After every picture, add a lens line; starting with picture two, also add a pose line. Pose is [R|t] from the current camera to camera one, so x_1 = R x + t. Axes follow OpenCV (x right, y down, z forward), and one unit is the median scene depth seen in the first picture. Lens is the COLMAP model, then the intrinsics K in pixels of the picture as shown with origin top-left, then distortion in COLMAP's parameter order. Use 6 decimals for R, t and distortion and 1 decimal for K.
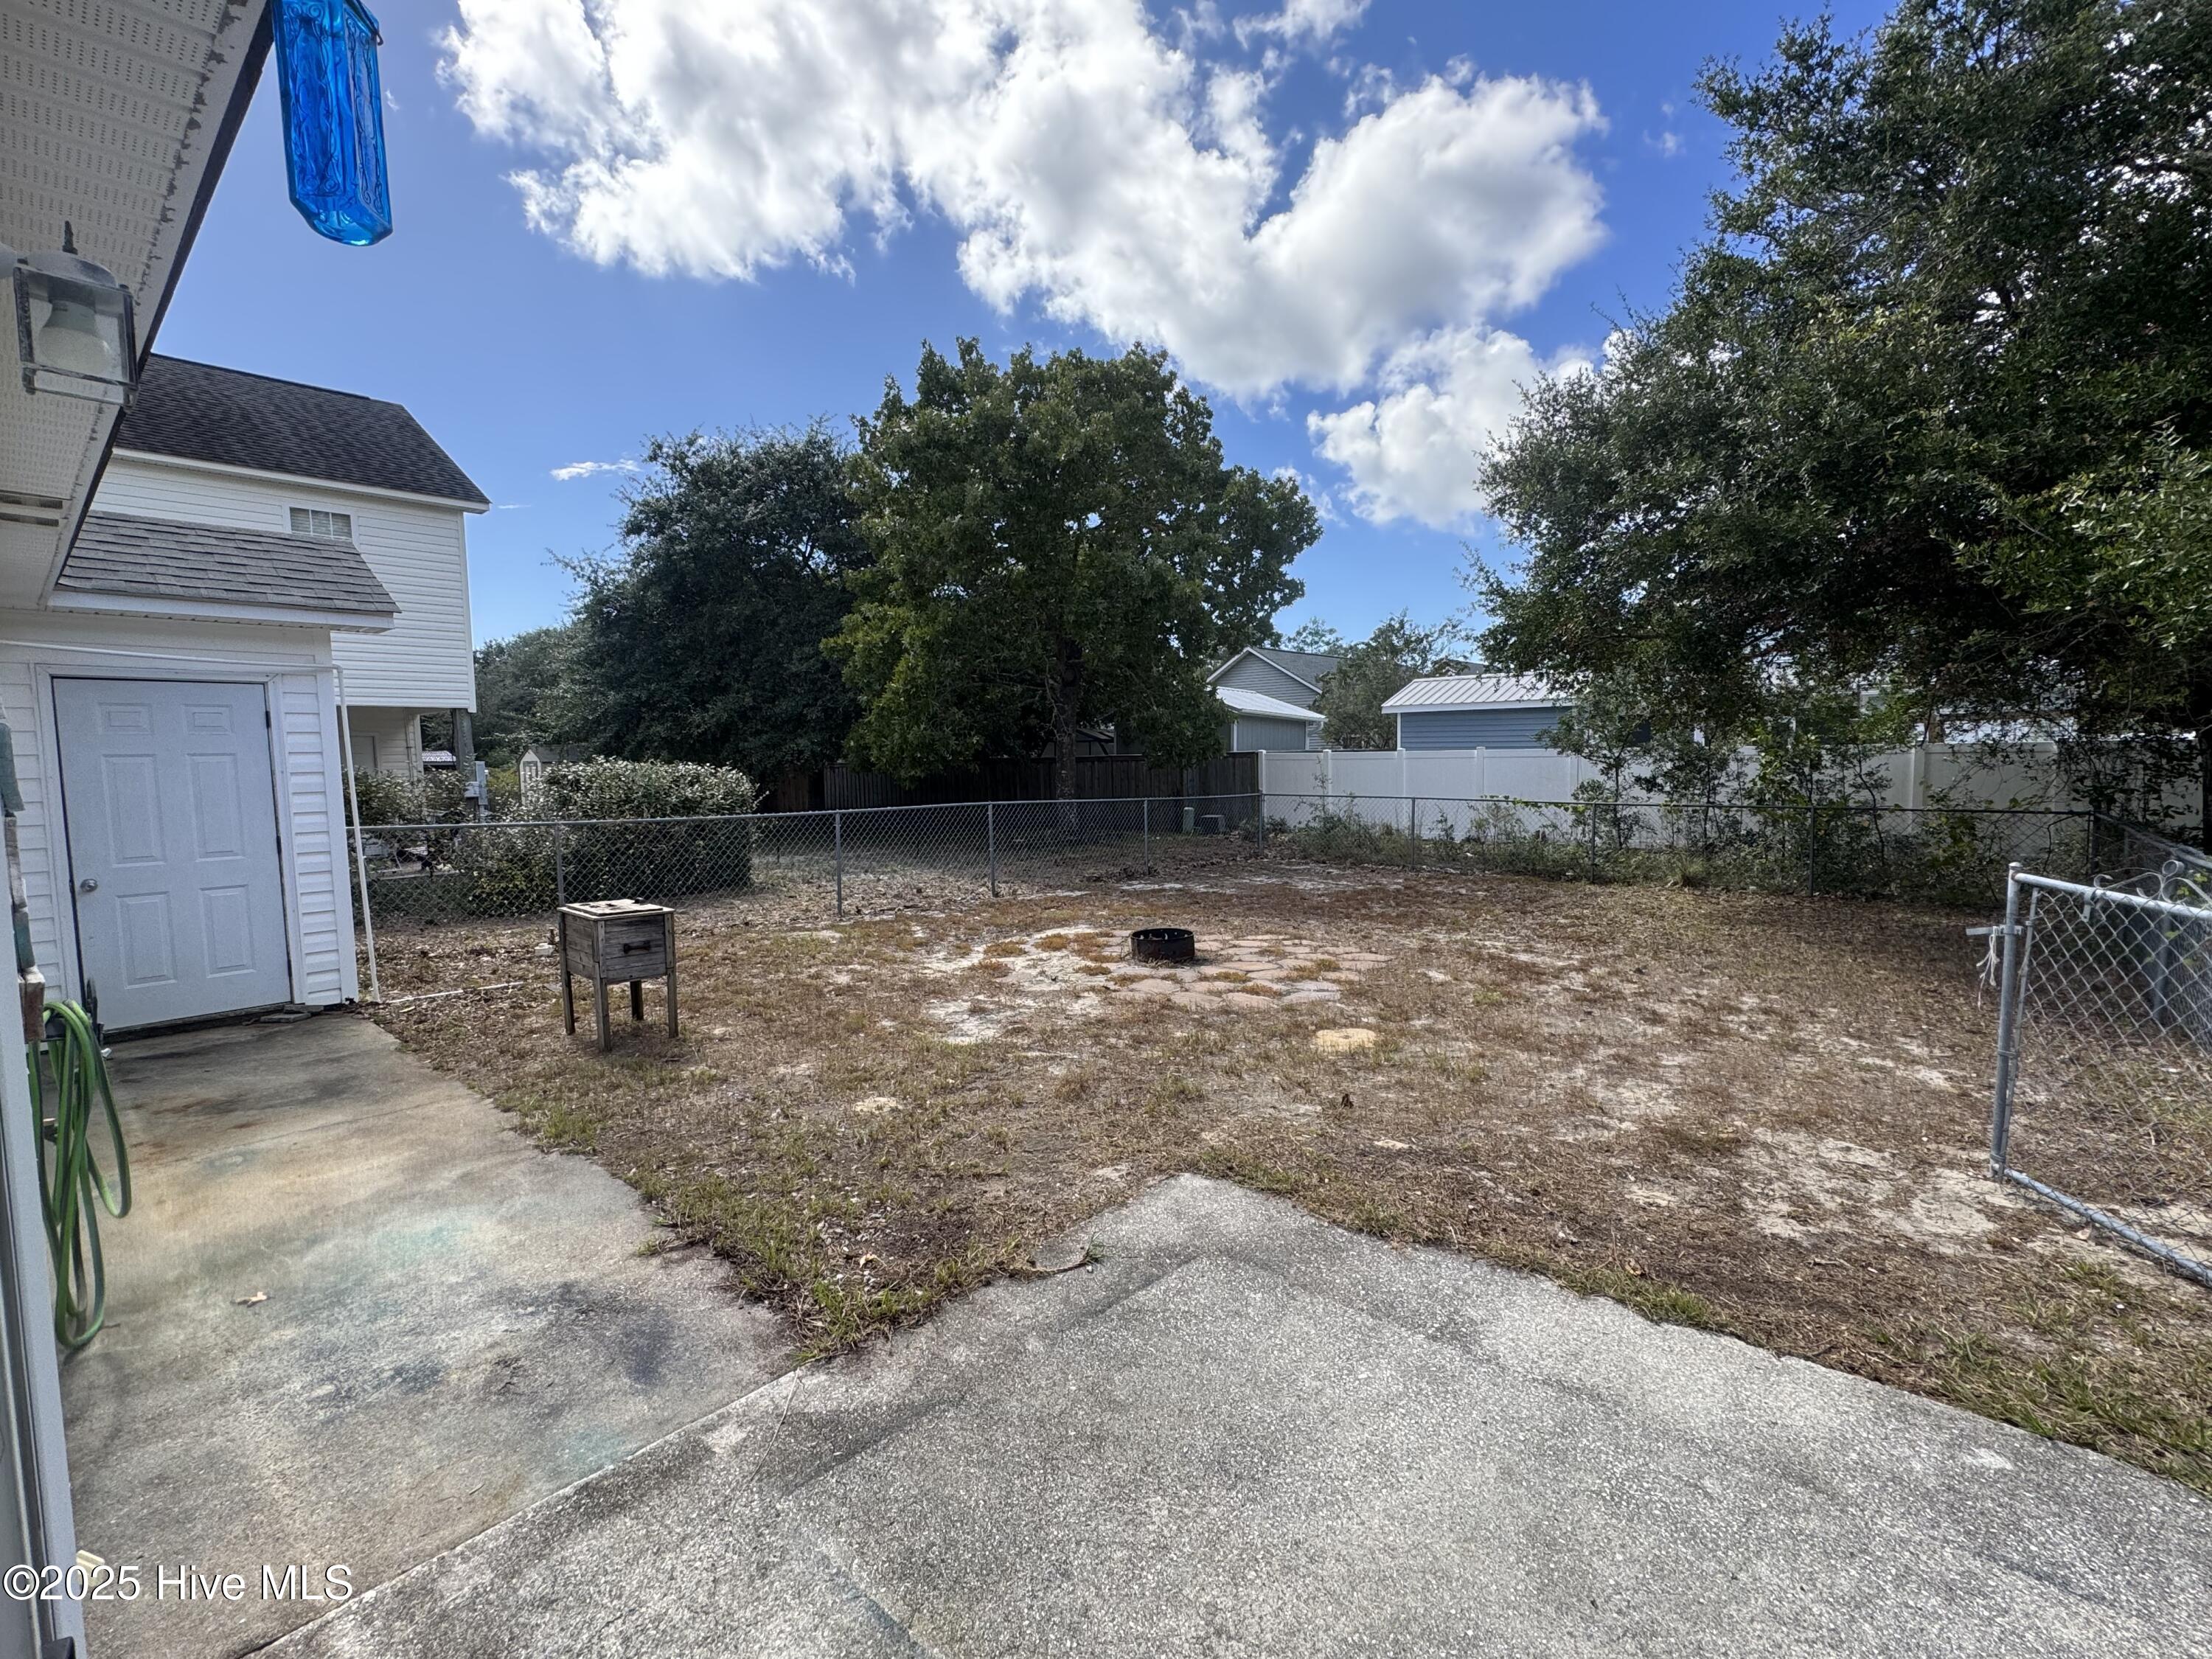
lens RADIAL K [[990.0, 0, 1106.0], [0, 990.0, 829.5], [0, 0, 1]] dist [-0.002757, 0.000581]
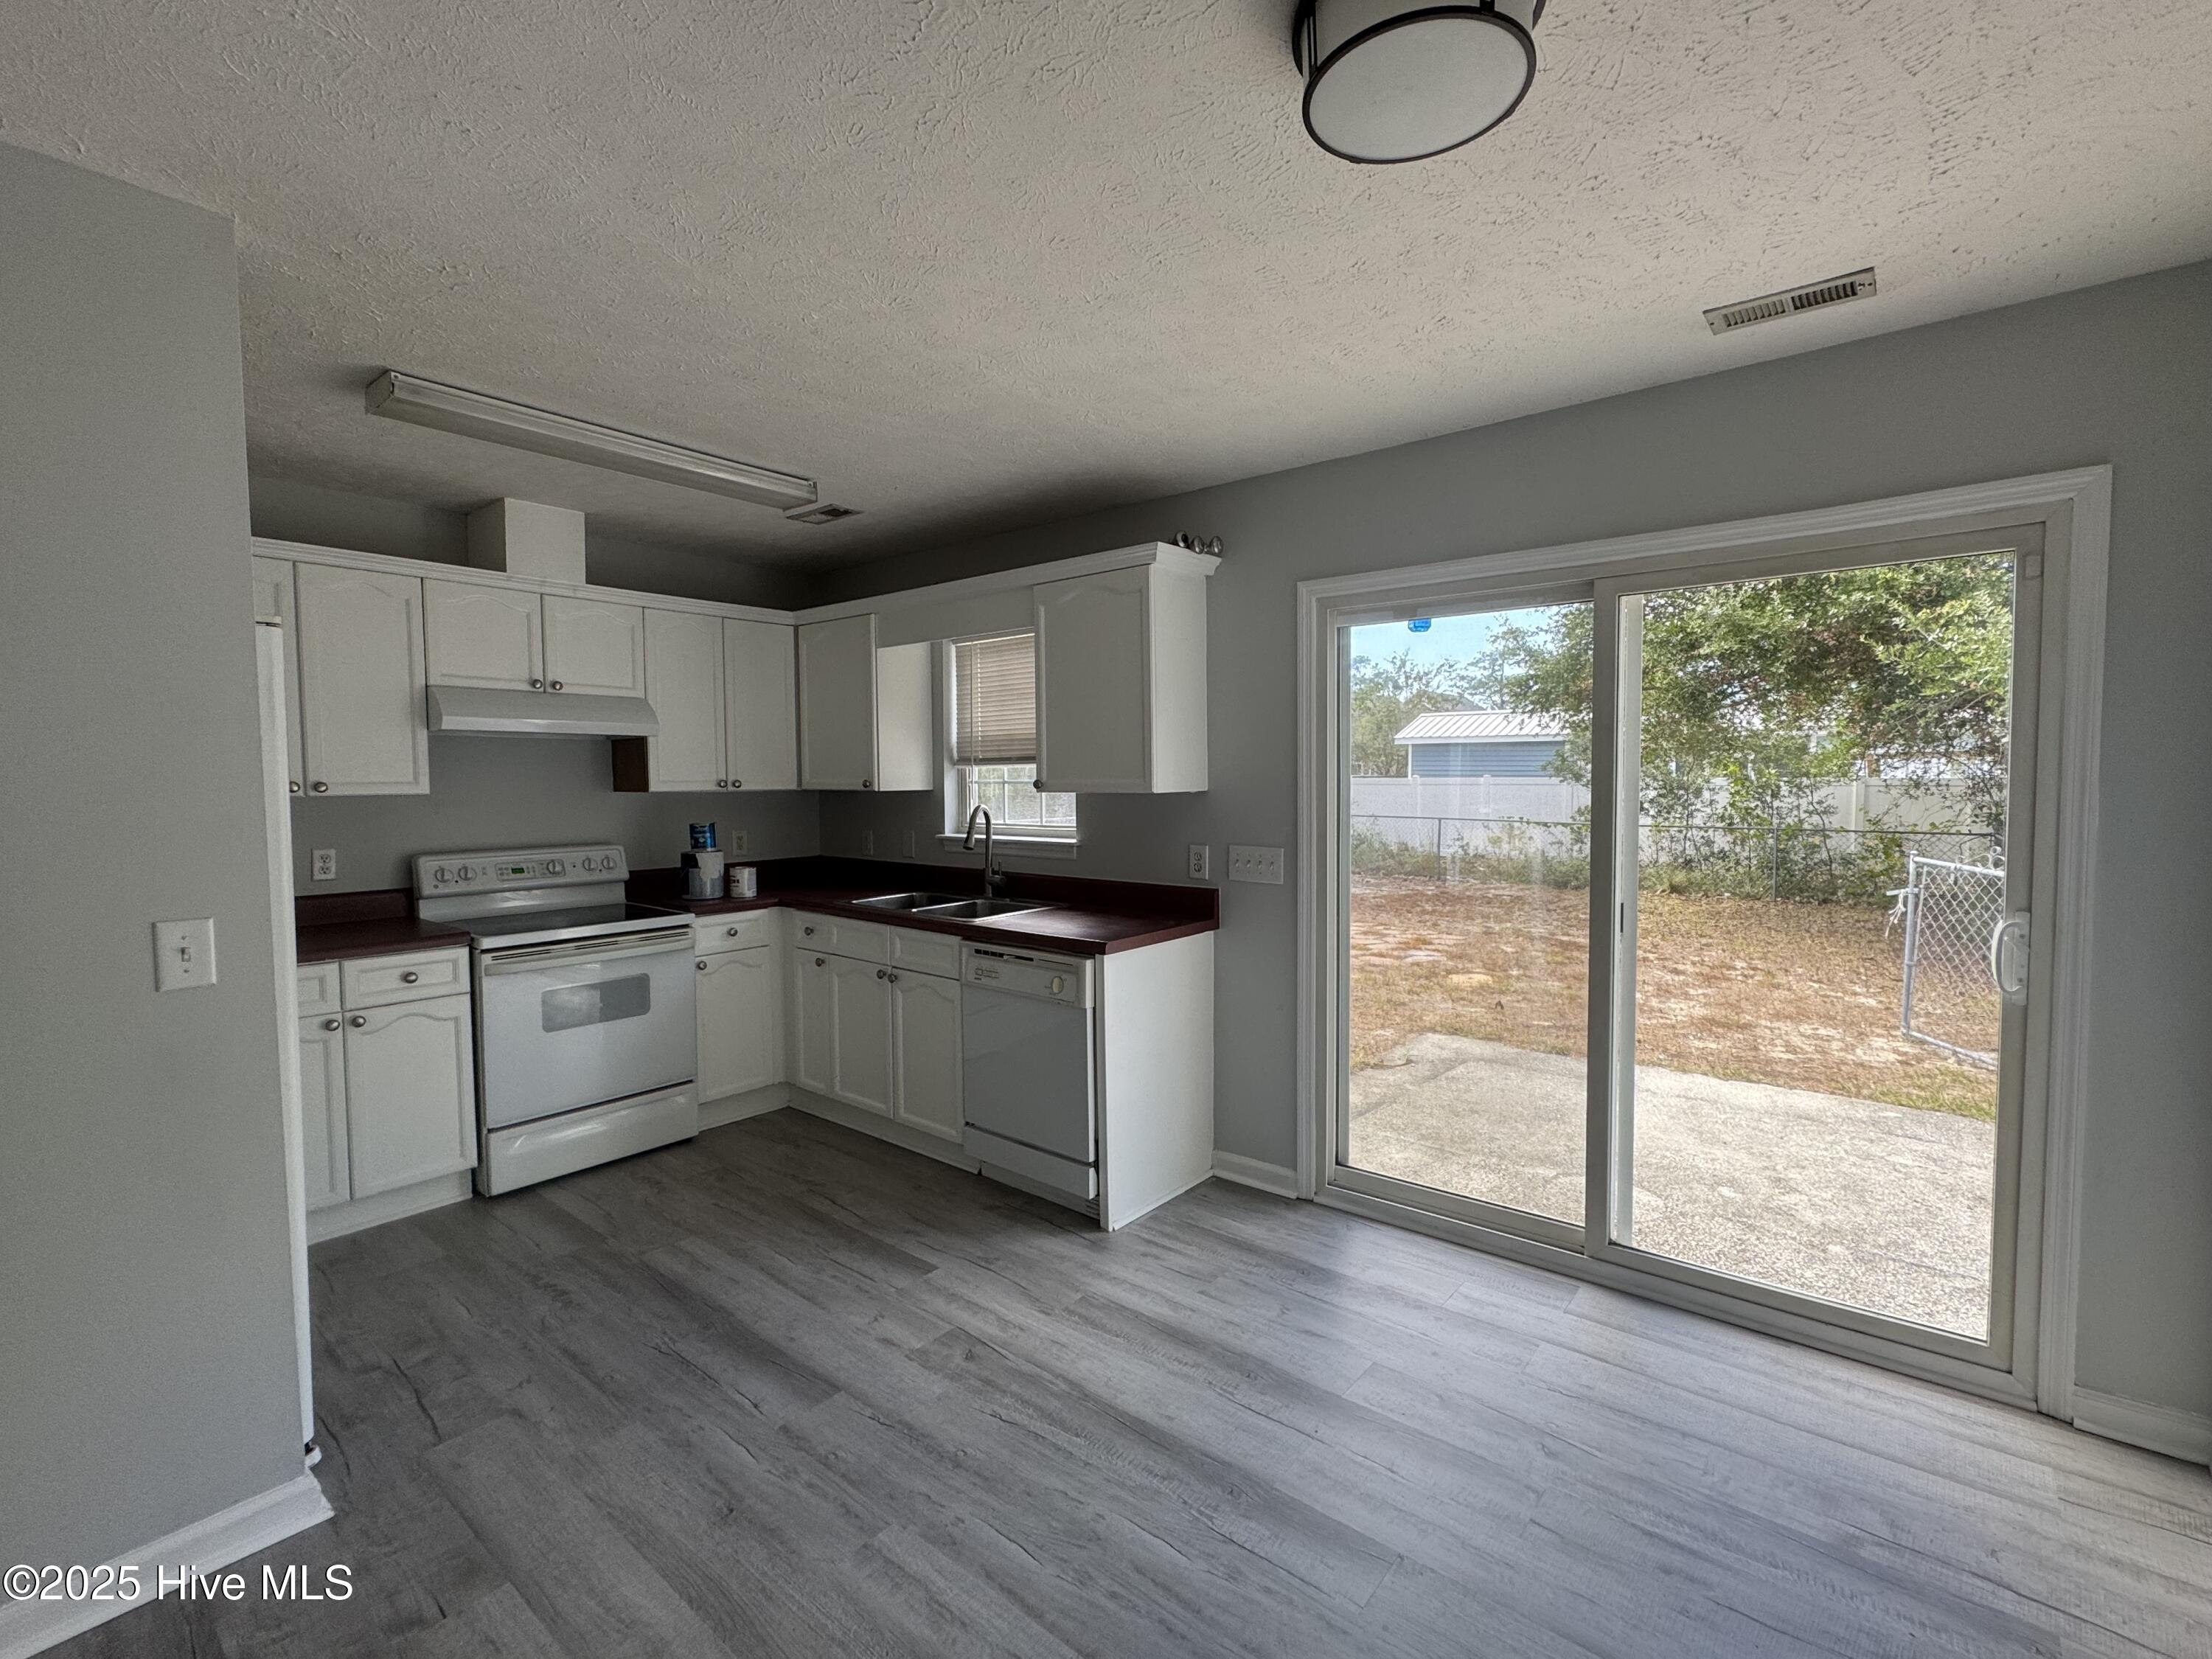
lens RADIAL K [[995.9, 0, 1105.8], [0, 995.9, 826.9], [0, 0, 1]] dist [-0.002588, 0.000273]
pose [[0.999180, 0.011747, 0.038743, -0.165706], [-0.010765, 0.999618, -0.025466, 0.016325], [-0.039028, 0.025028, 0.998925, -0.203605]]
